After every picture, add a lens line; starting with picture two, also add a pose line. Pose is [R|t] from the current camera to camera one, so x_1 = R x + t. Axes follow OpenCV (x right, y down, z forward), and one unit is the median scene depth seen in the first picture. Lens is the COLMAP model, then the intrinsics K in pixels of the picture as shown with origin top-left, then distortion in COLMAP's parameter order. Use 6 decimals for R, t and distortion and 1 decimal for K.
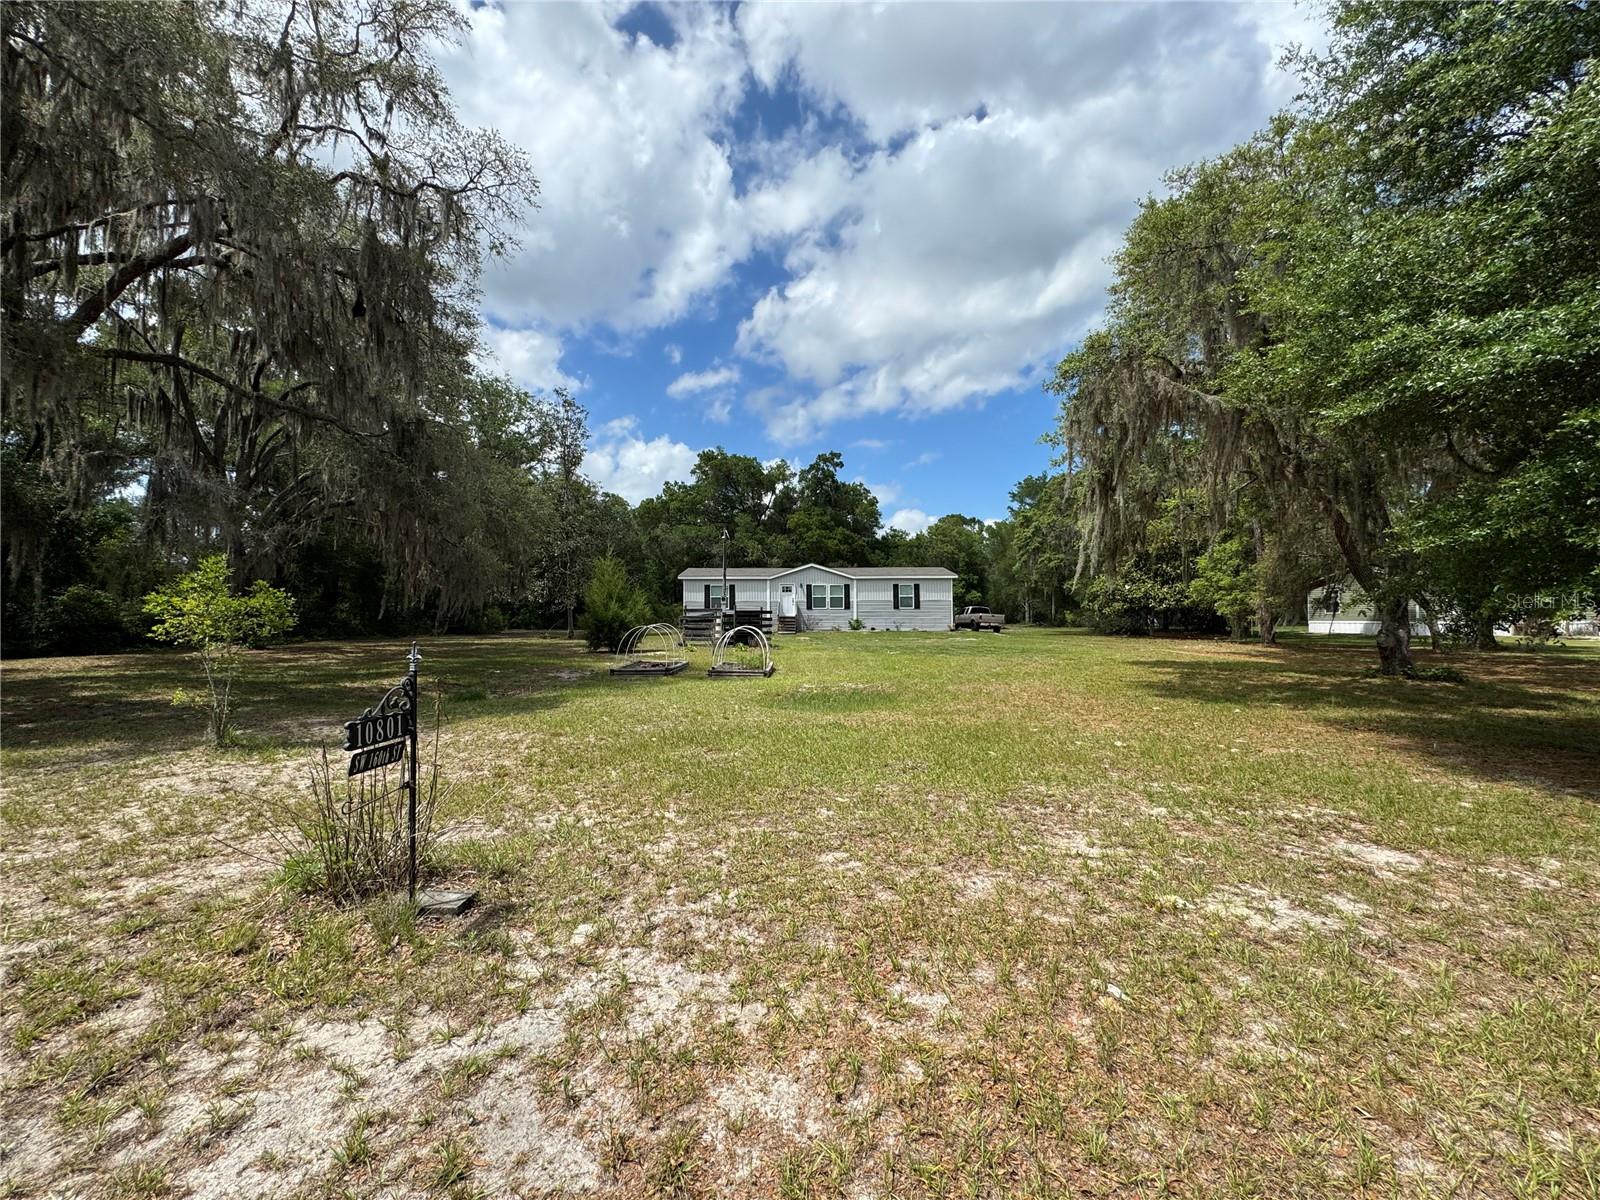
lens RADIAL K [[638.3, 0, 800.3], [0, 638.3, 598.1], [0, 0, 1]] dist [-0.001119, 0.000338]
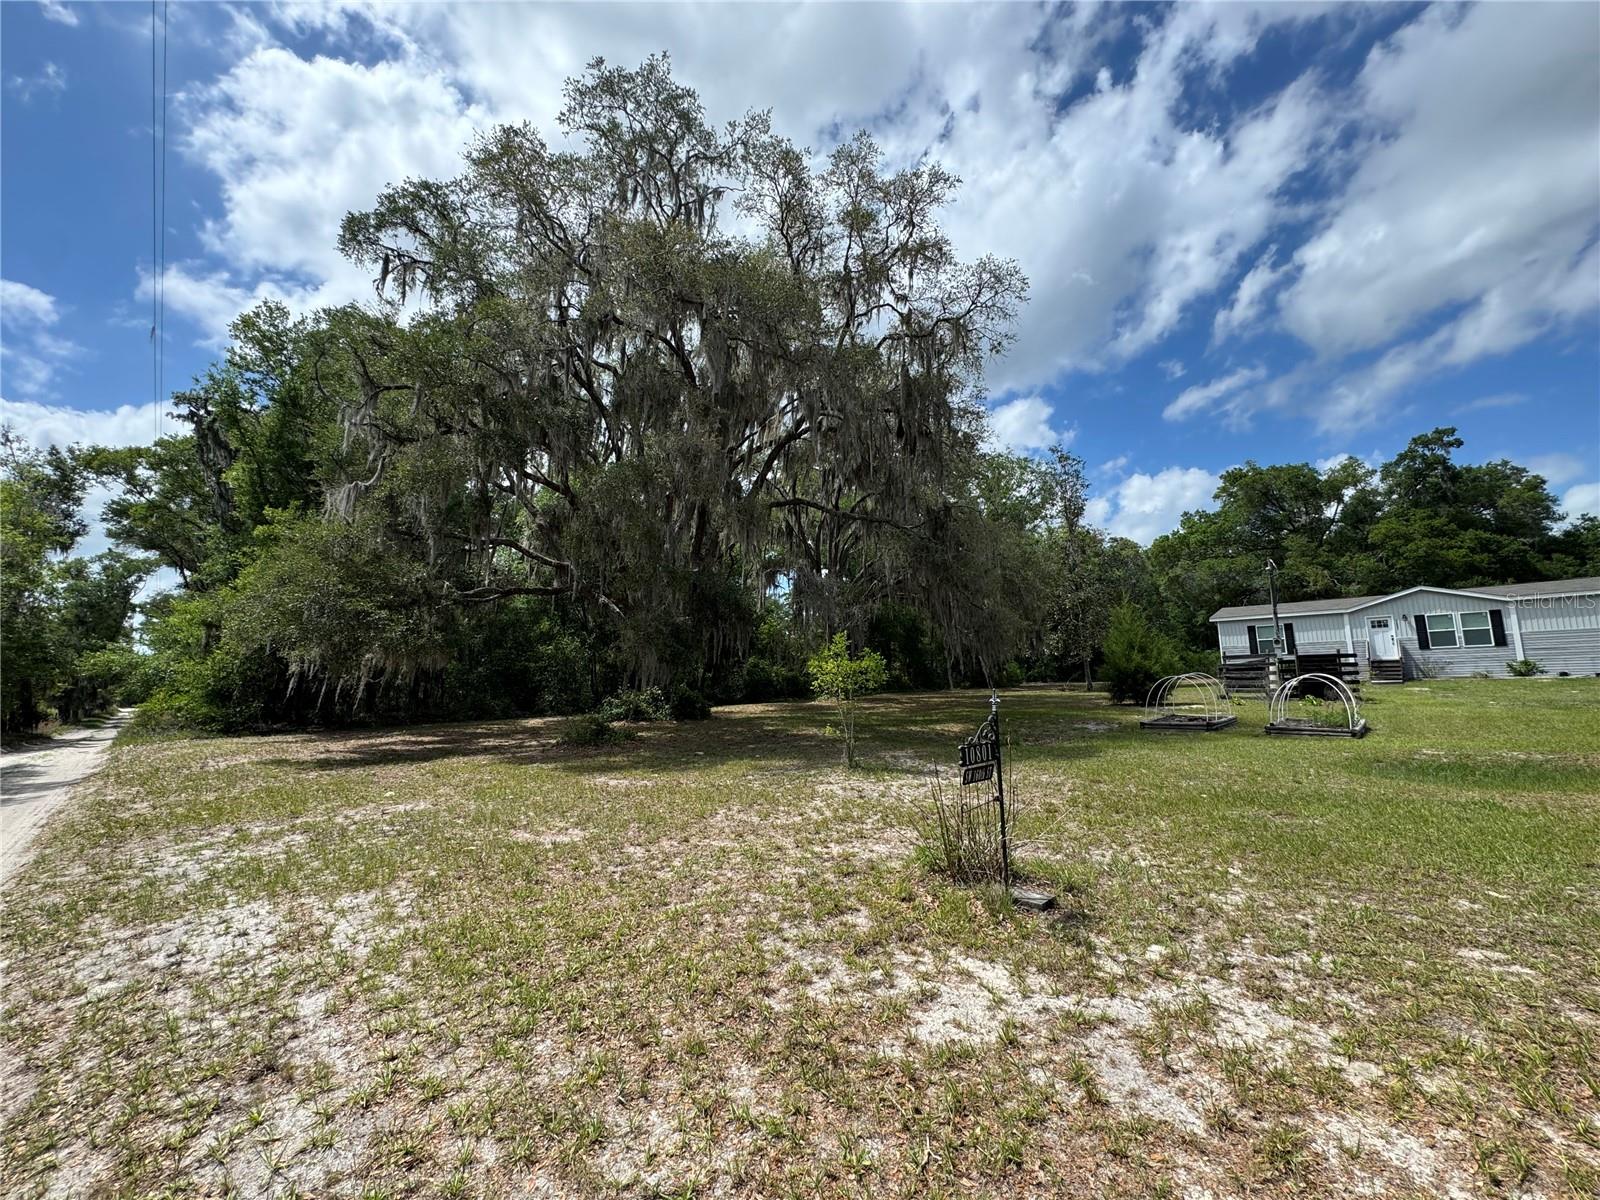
lens RADIAL K [[638.3, 0, 800.3], [0, 638.3, 598.1], [0, 0, 1]] dist [-0.001119, 0.000338]
pose [[0.722867, -0.103928, -0.683126, 0.015944], [0.047395, 0.993754, -0.101033, -0.002206], [0.689359, 0.040657, 0.723278, -0.121405]]
